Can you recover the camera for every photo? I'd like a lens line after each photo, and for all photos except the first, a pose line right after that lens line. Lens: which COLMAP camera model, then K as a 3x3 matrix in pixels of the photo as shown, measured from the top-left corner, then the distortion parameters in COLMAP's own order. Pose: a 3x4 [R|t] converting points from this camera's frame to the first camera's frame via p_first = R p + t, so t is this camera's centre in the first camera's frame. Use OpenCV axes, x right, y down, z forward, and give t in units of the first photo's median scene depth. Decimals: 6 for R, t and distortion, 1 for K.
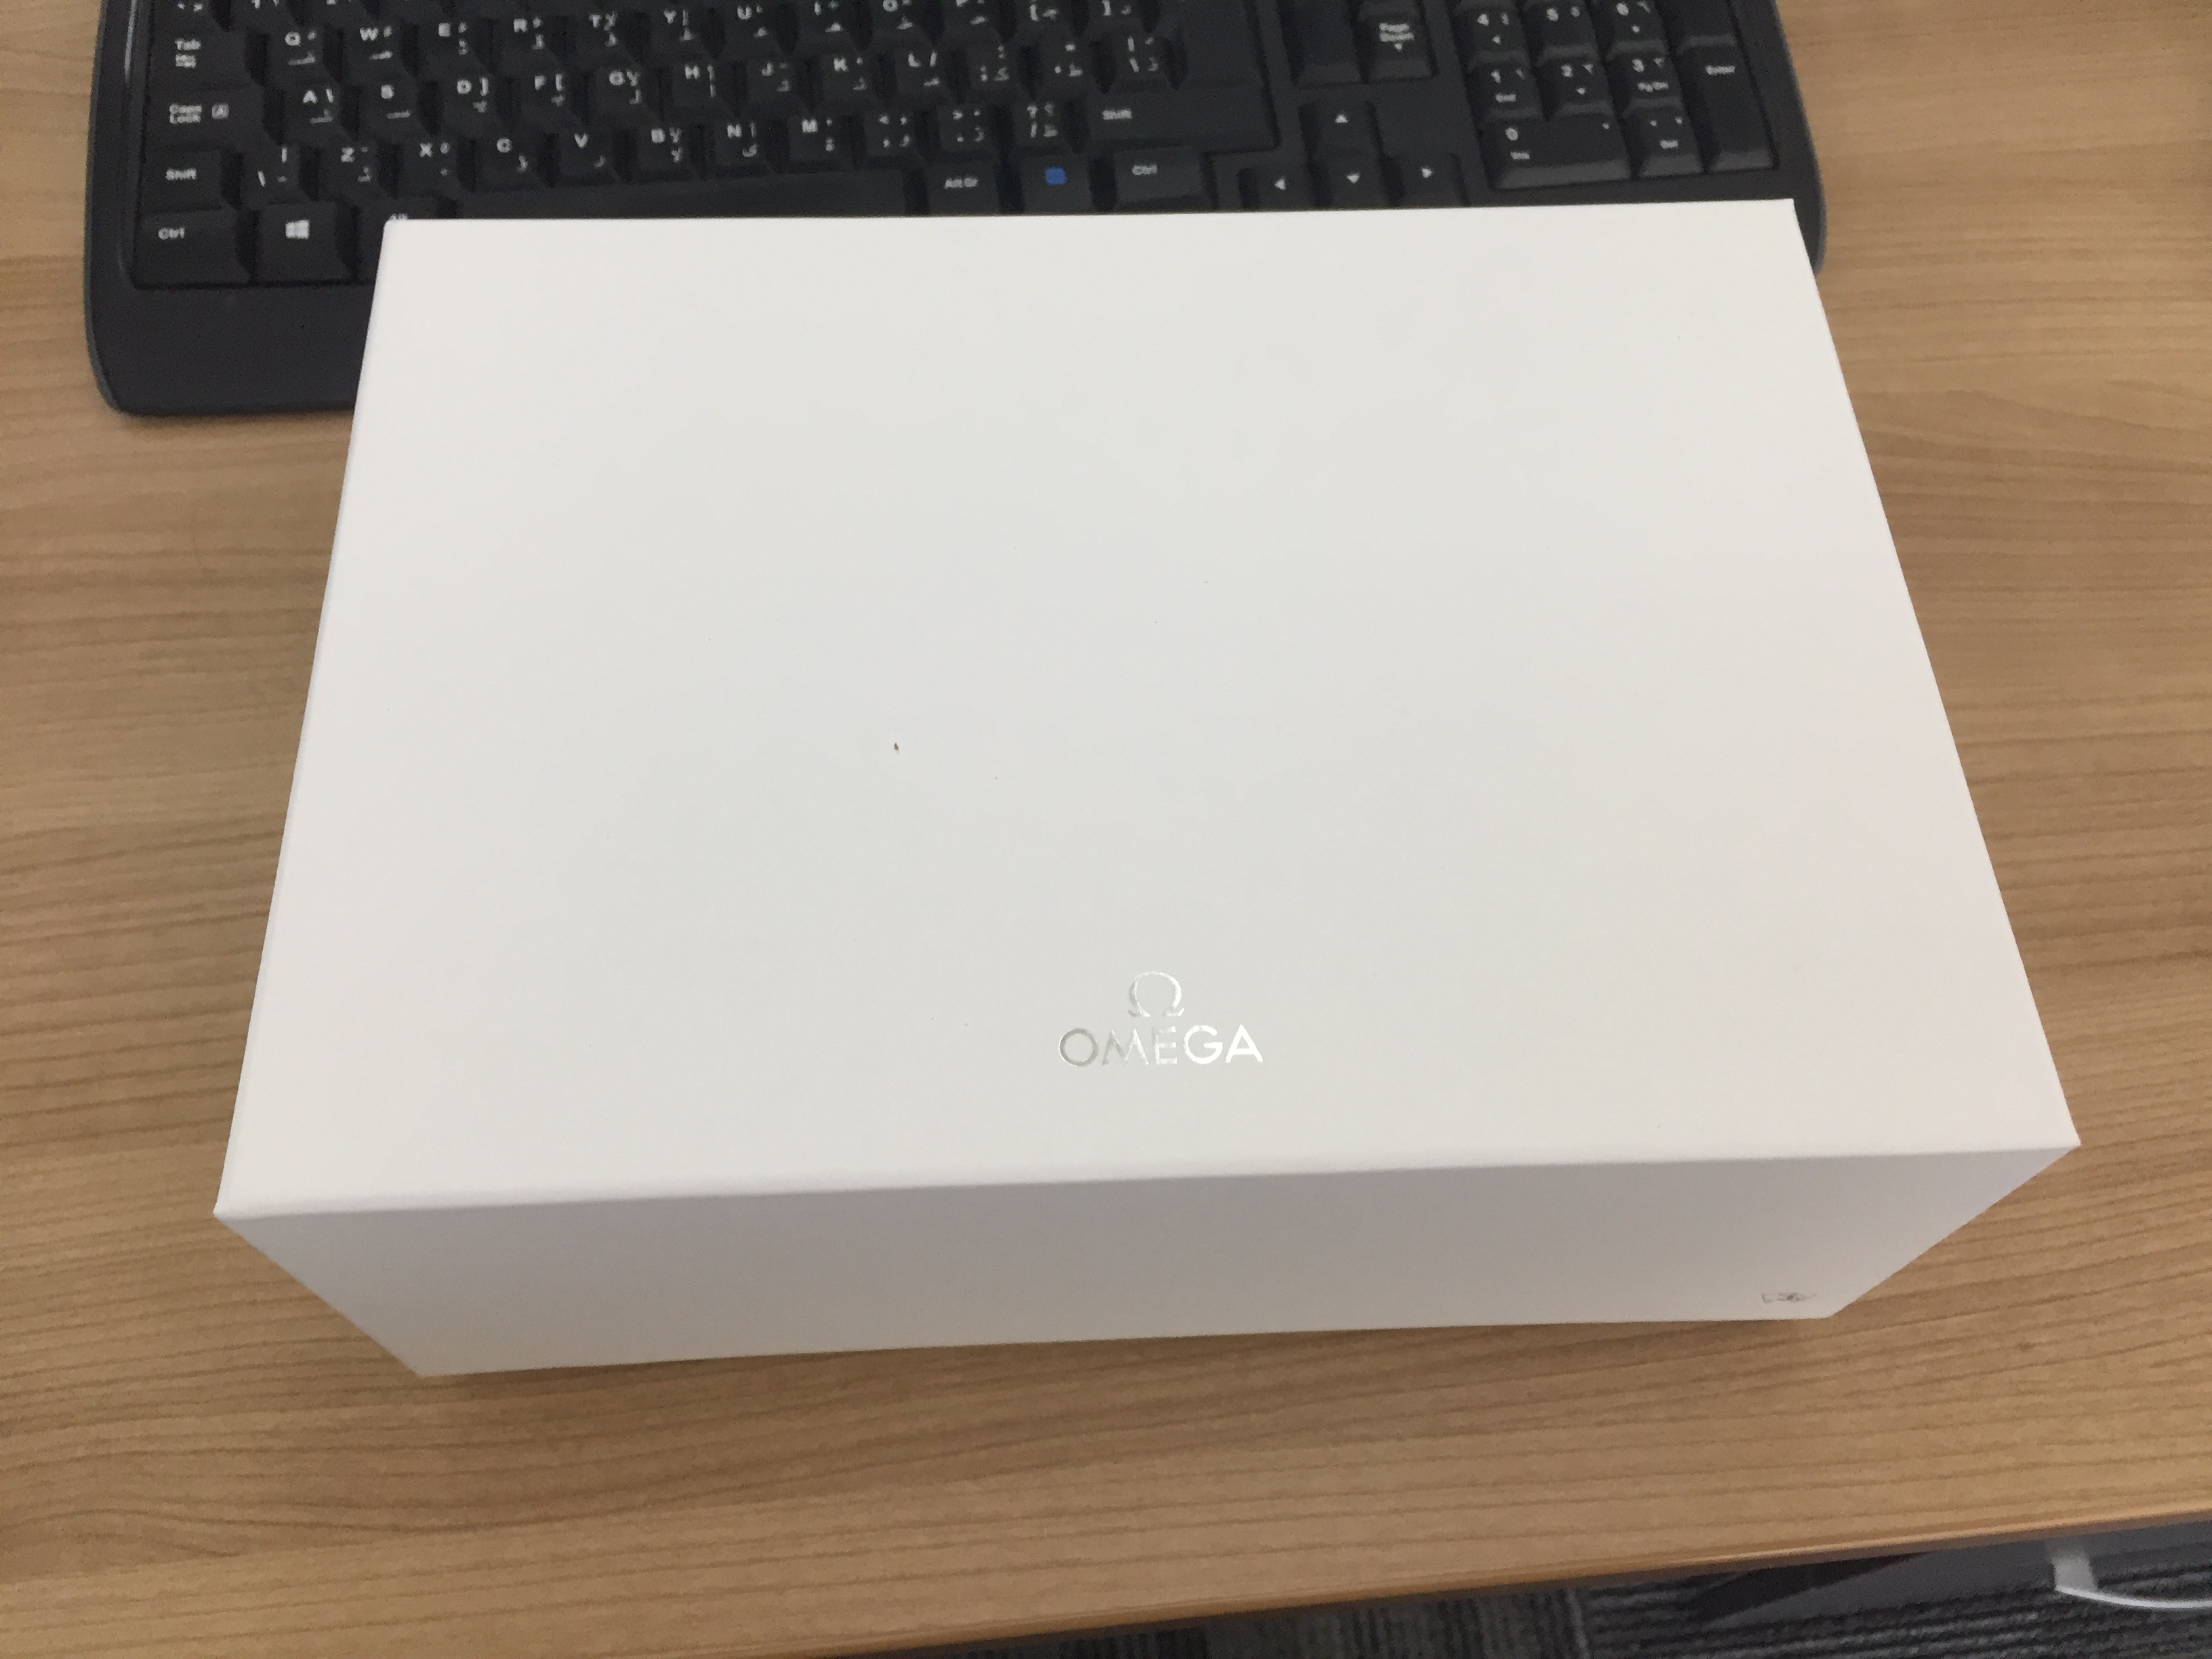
lens RADIAL K [[1916.4, 0, 1106.0], [0, 1916.4, 829.5], [0, 0, 1]] dist [0.082837, -0.123621]
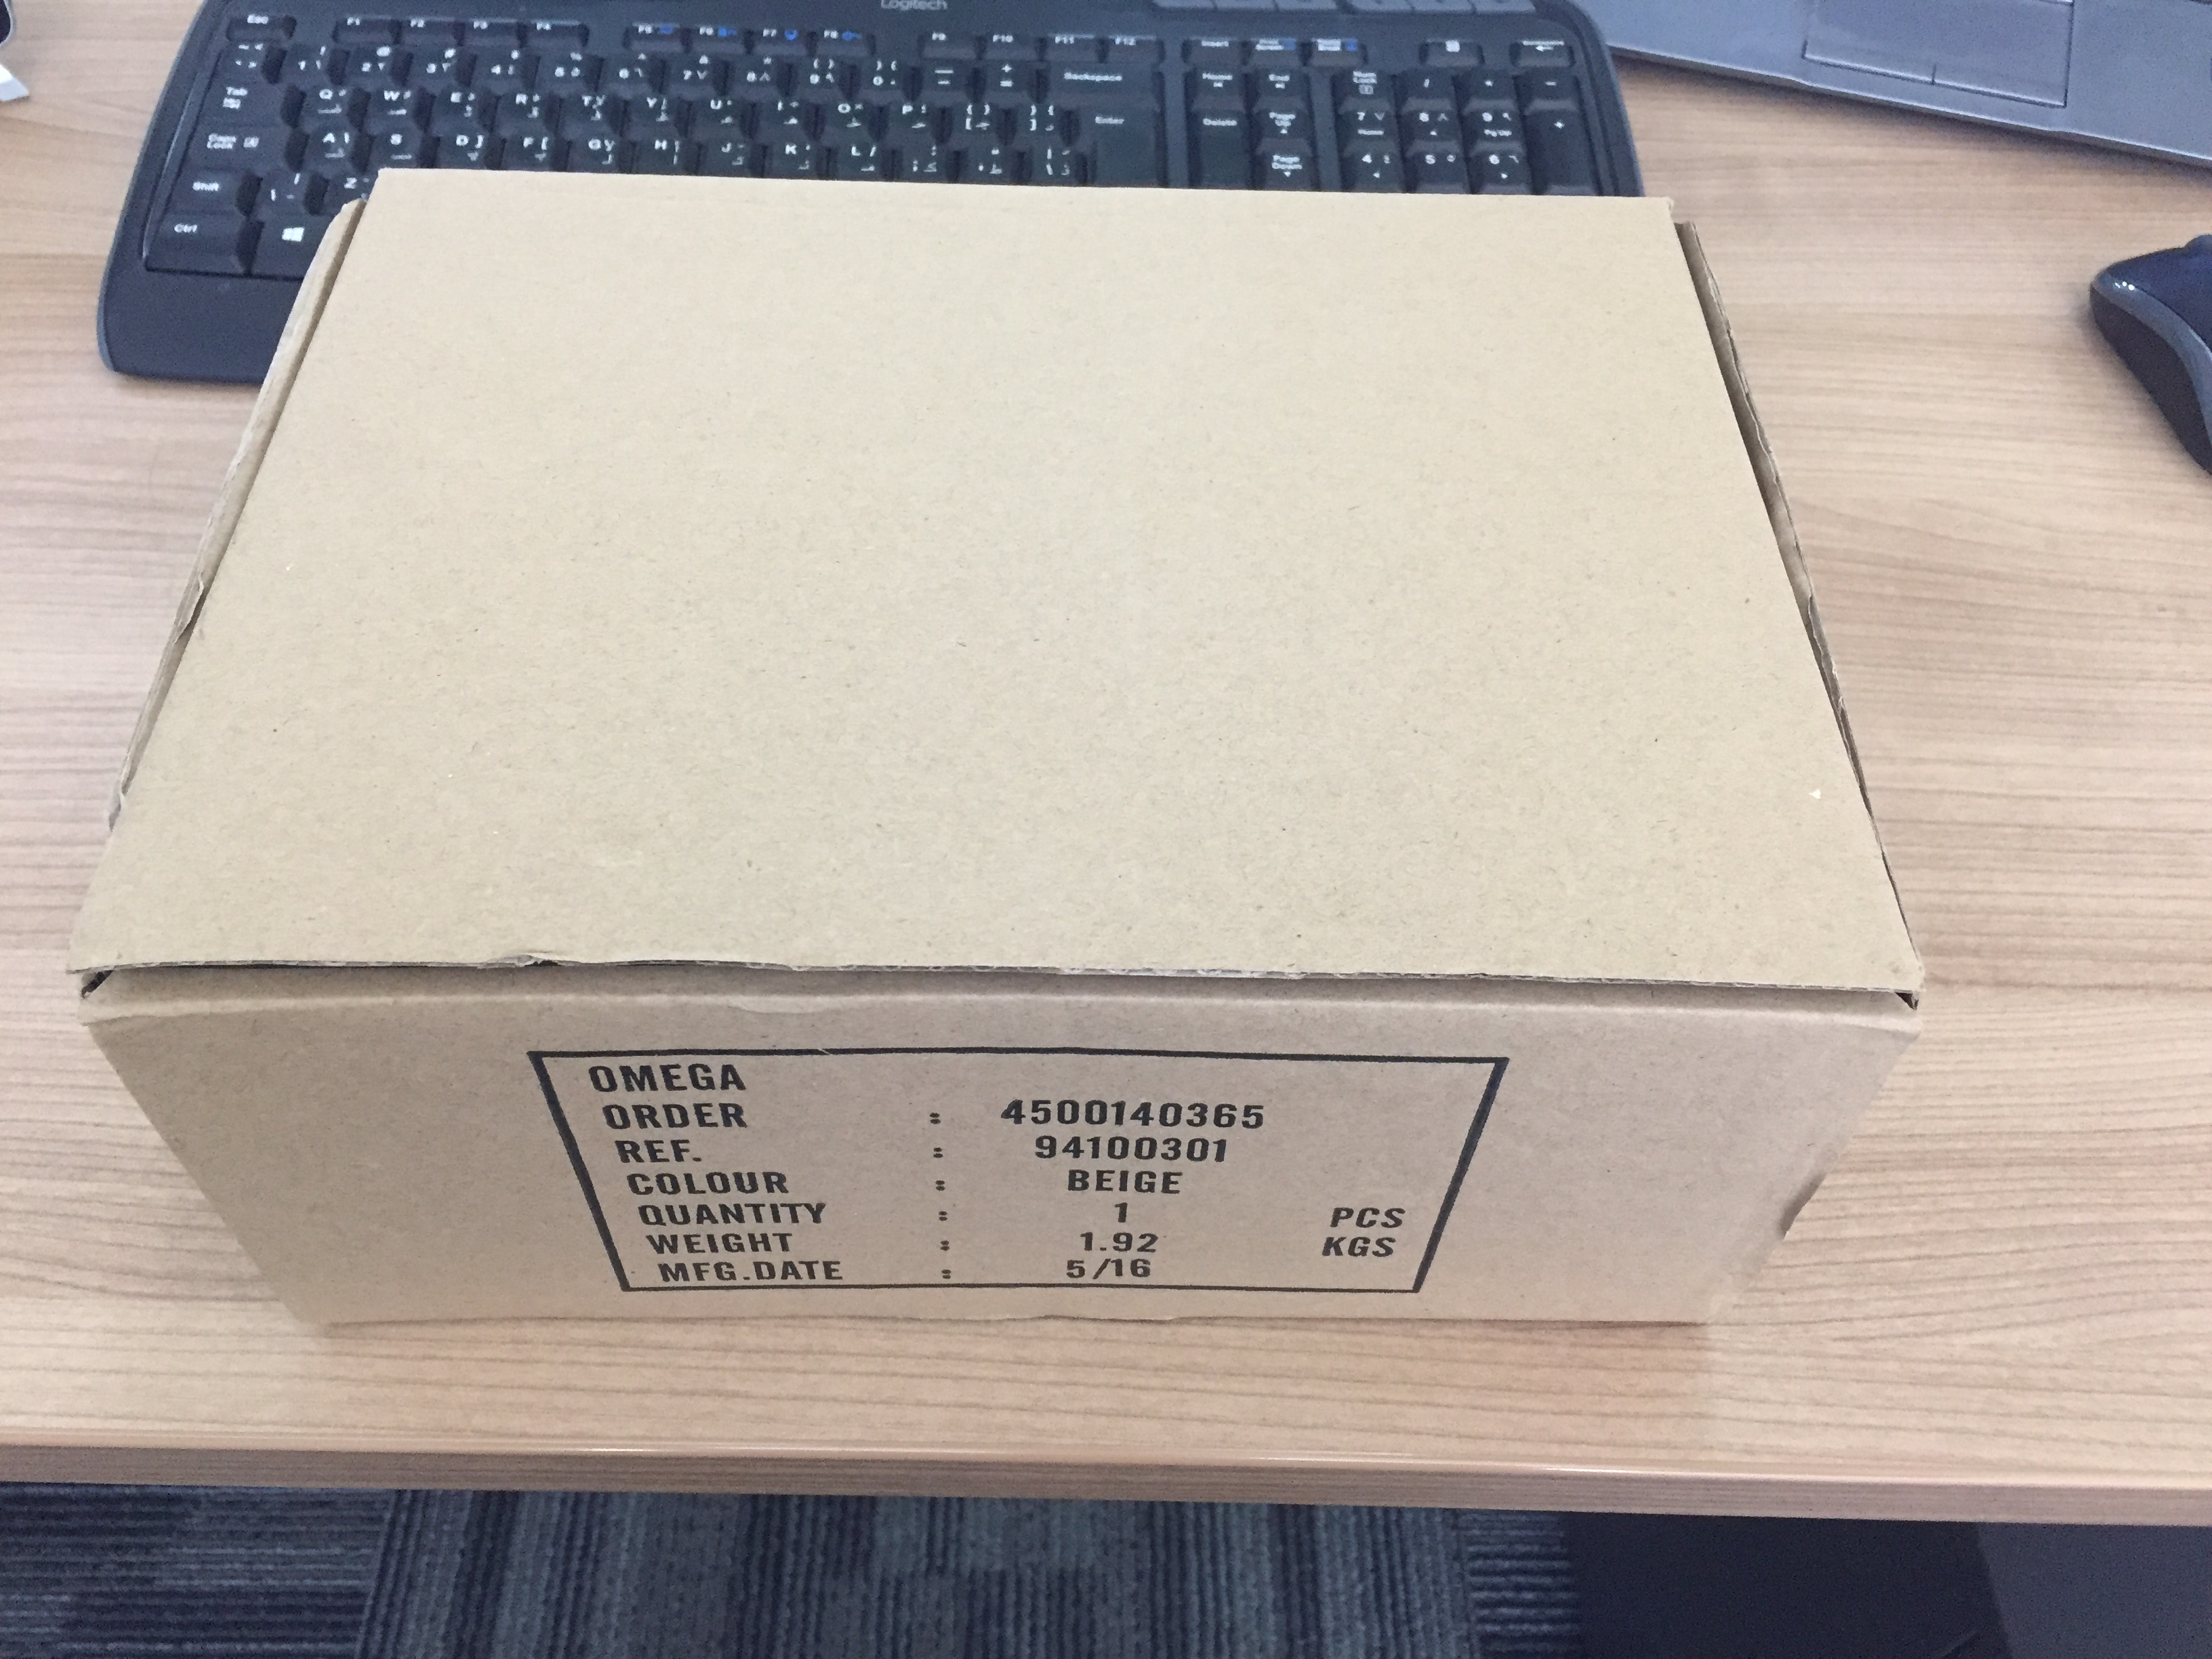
lens RADIAL K [[1916.4, 0, 1106.0], [0, 1916.4, 829.5], [0, 0, 1]] dist [0.082837, -0.123621]
pose [[0.993647, 0.089672, -0.068003, 0.202297], [-0.100297, 0.979686, -0.173657, 0.221885], [0.051049, 0.179375, 0.982455, -0.044768]]
